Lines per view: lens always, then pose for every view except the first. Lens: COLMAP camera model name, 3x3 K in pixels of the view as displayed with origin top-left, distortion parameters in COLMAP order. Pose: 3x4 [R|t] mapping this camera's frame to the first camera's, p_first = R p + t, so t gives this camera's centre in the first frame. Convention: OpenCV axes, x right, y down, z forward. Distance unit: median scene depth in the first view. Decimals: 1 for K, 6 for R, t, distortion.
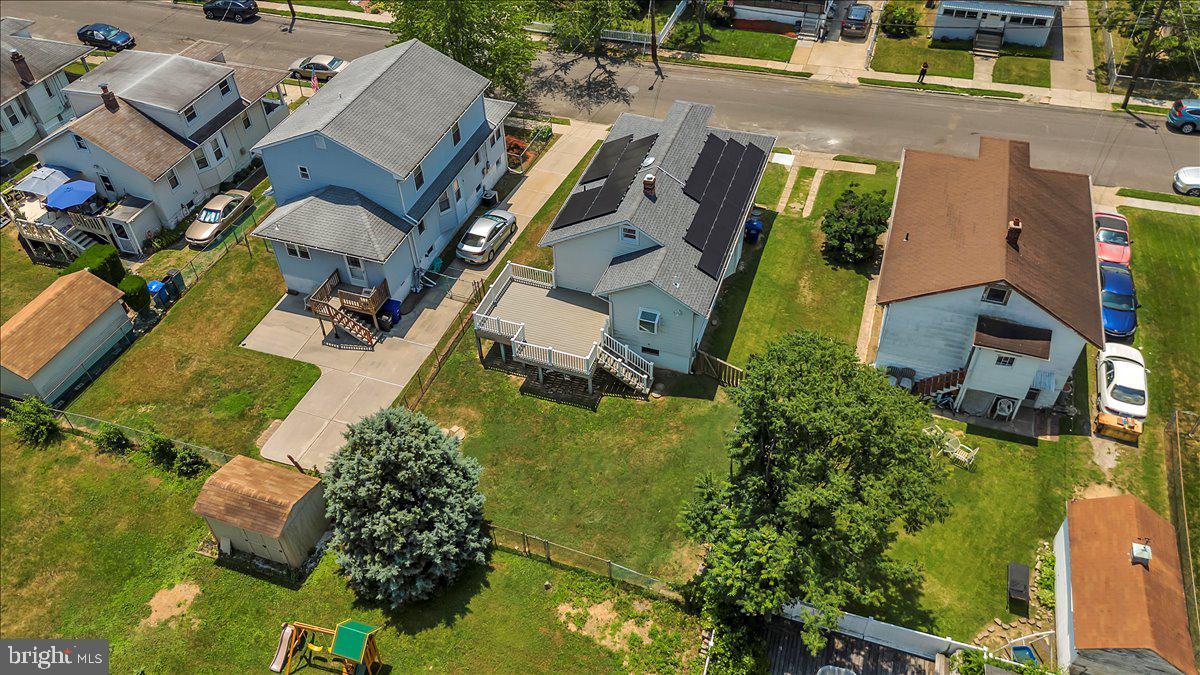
lens RADIAL K [[889.1, 0, 600.0], [0, 889.1, 337.5], [0, 0, 1]] dist [0.078214, -0.090445]
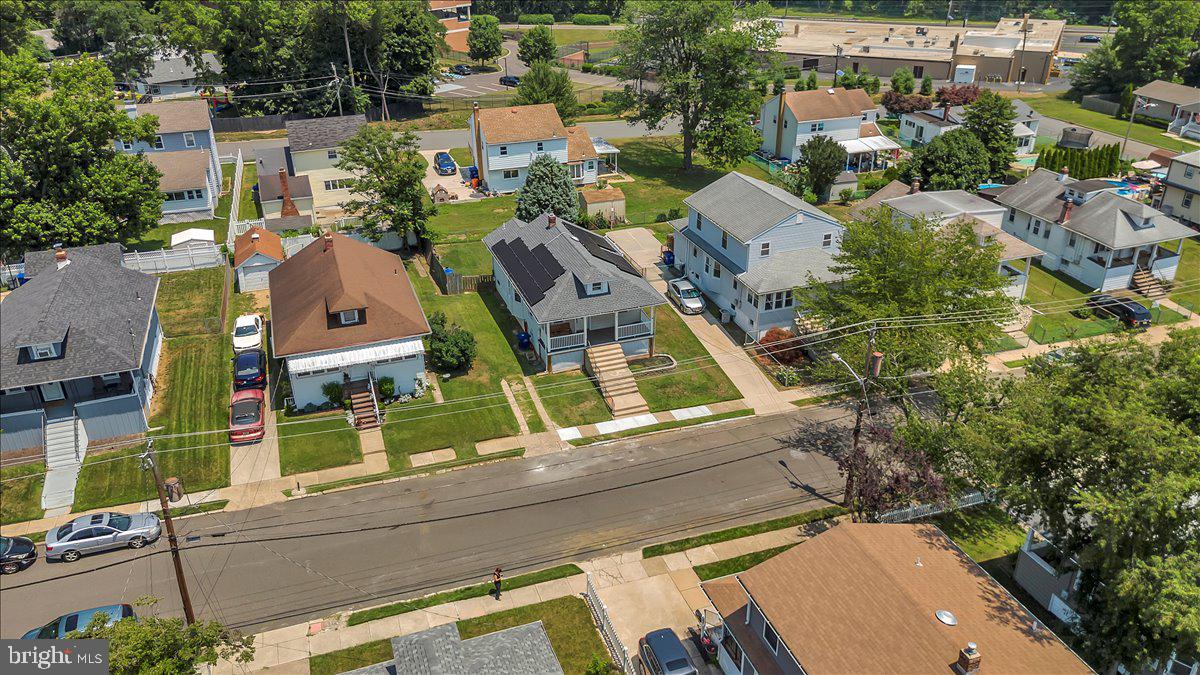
lens RADIAL K [[889.1, 0, 600.0], [0, 889.1, 337.5], [0, 0, 1]] dist [0.078214, -0.090445]
pose [[-0.780518, 0.301799, -0.547457, 0.632609], [-0.418284, 0.398688, 0.816141, -0.973743], [0.464575, 0.866005, -0.184946, 1.045643]]
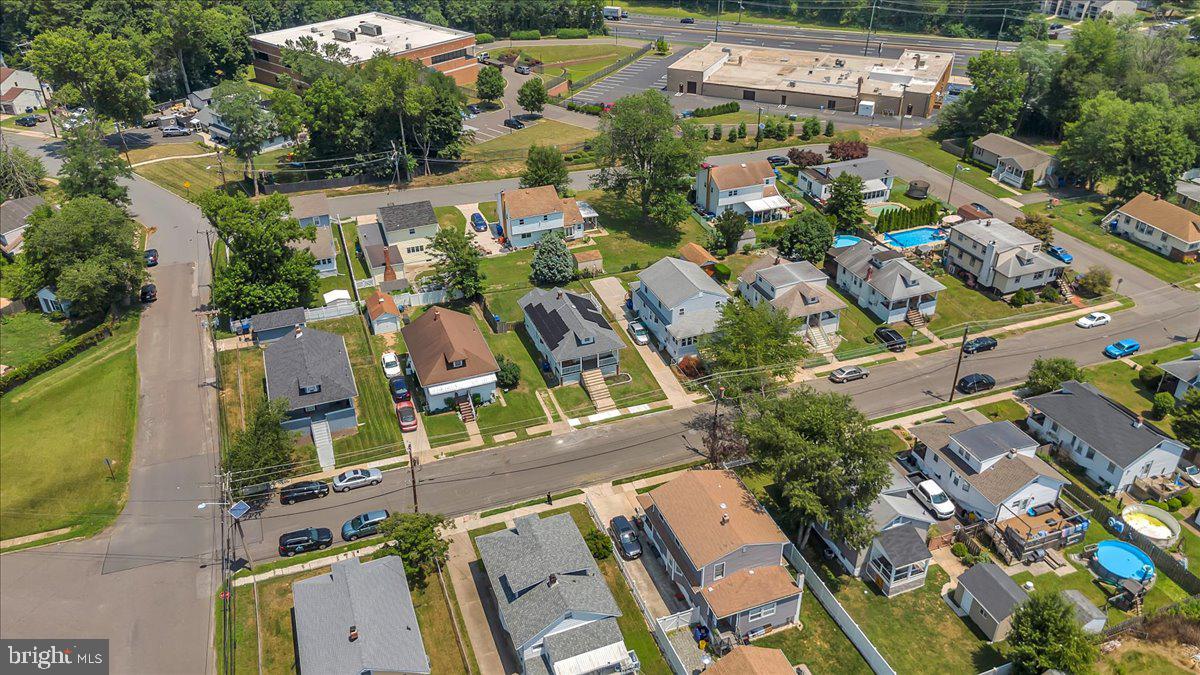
lens RADIAL K [[889.1, 0, 600.0], [0, 889.1, 337.5], [0, 0, 1]] dist [0.078214, -0.090445]
pose [[-0.764181, 0.354601, -0.538781, 1.020603], [-0.431541, 0.339735, 0.835675, -1.695864], [0.479374, 0.871113, -0.106594, 1.013177]]
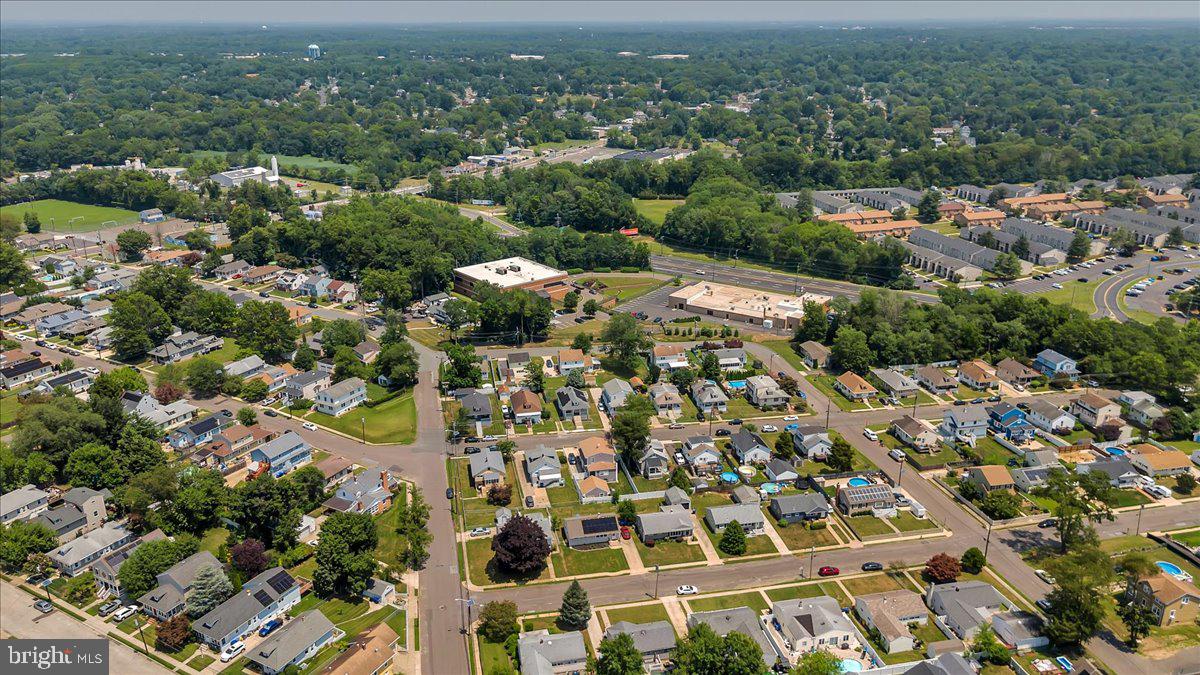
lens RADIAL K [[889.1, 0, 600.0], [0, 889.1, 337.5], [0, 0, 1]] dist [0.078214, -0.090445]
pose [[-0.856022, 0.188448, -0.481366, 2.222469], [-0.348626, 0.477099, 0.806745, -4.297312], [0.381689, 0.858408, -0.342709, 2.207167]]
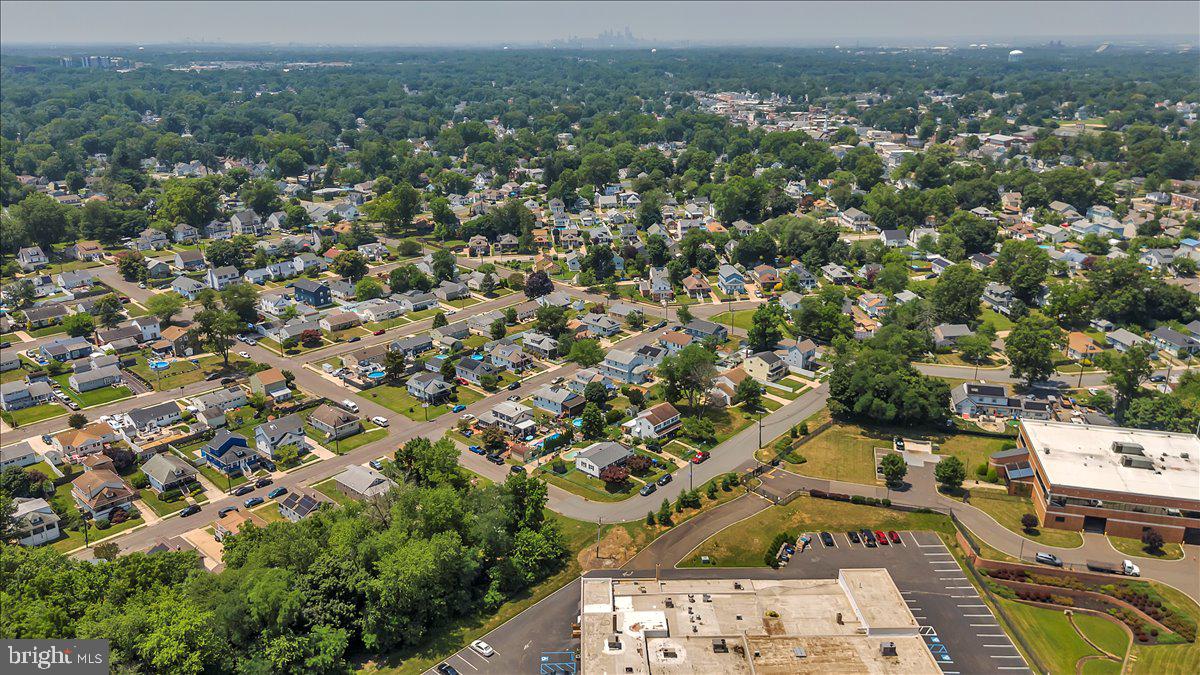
lens RADIAL K [[889.1, 0, 600.0], [0, 889.1, 337.5], [0, 0, 1]] dist [0.078214, -0.090445]
pose [[0.394291, -0.278324, 0.875825, -4.571716], [0.631097, 0.774777, -0.037904, -0.181968], [-0.668020, 0.567676, 0.481137, -1.571455]]
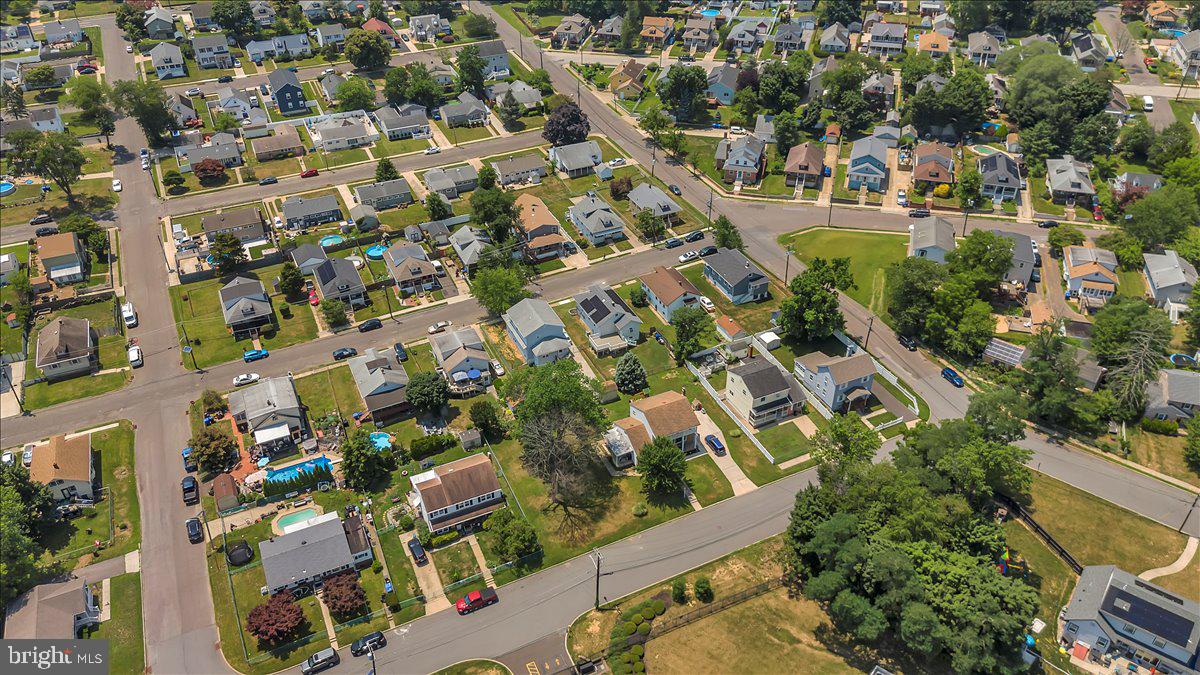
lens RADIAL K [[889.1, 0, 600.0], [0, 889.1, 337.5], [0, 0, 1]] dist [0.078214, -0.090445]
pose [[0.720992, -0.393835, 0.570144, -1.762483], [0.472591, 0.881212, 0.011081, -0.072403], [-0.506782, 0.261455, 0.821470, -1.740446]]
